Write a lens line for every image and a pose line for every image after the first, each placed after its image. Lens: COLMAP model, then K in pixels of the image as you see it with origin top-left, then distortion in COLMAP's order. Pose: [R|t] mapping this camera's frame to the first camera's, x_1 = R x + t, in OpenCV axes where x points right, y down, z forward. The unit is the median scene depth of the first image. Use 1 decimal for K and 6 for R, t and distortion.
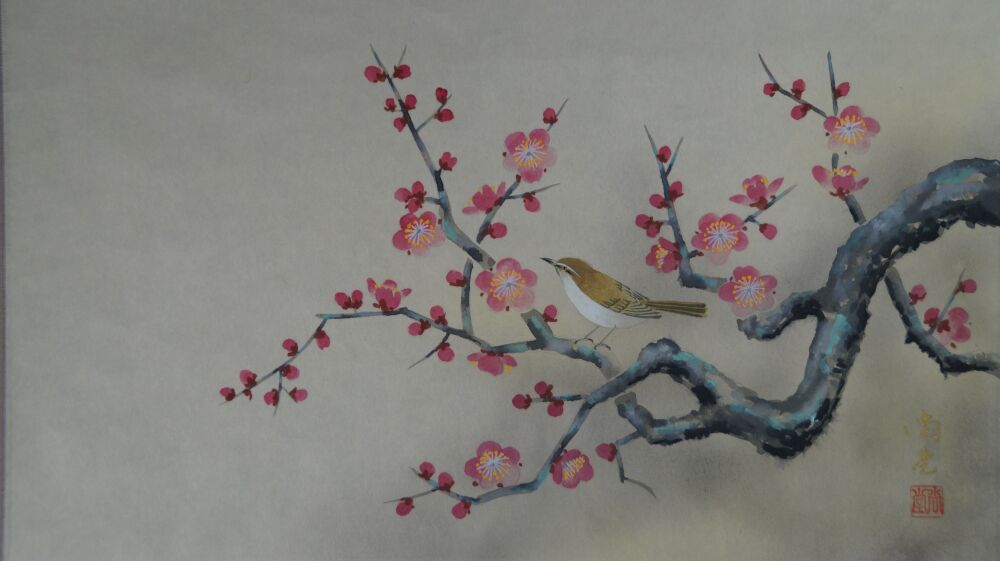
lens RADIAL K [[2836.4, 0, 534.4], [0, 2836.4, 307.9], [0, 0, 1]] dist [0.542721, 0.000000]
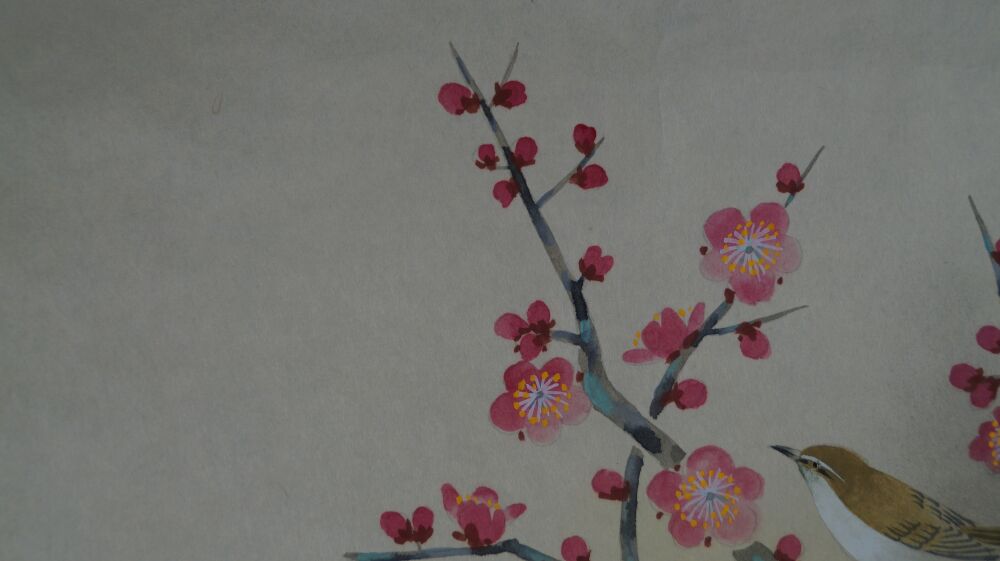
lens RADIAL K [[2238.2, 0, 501.4], [0, 2238.2, 287.9], [0, 0, 1]] dist [0.236883, 0.000000]
pose [[0.997152, 0.000128, 0.075421, -0.079393], [-0.000437, 0.999992, 0.004081, -0.048714], [-0.075420, -0.004103, 0.997143, 0.586217]]
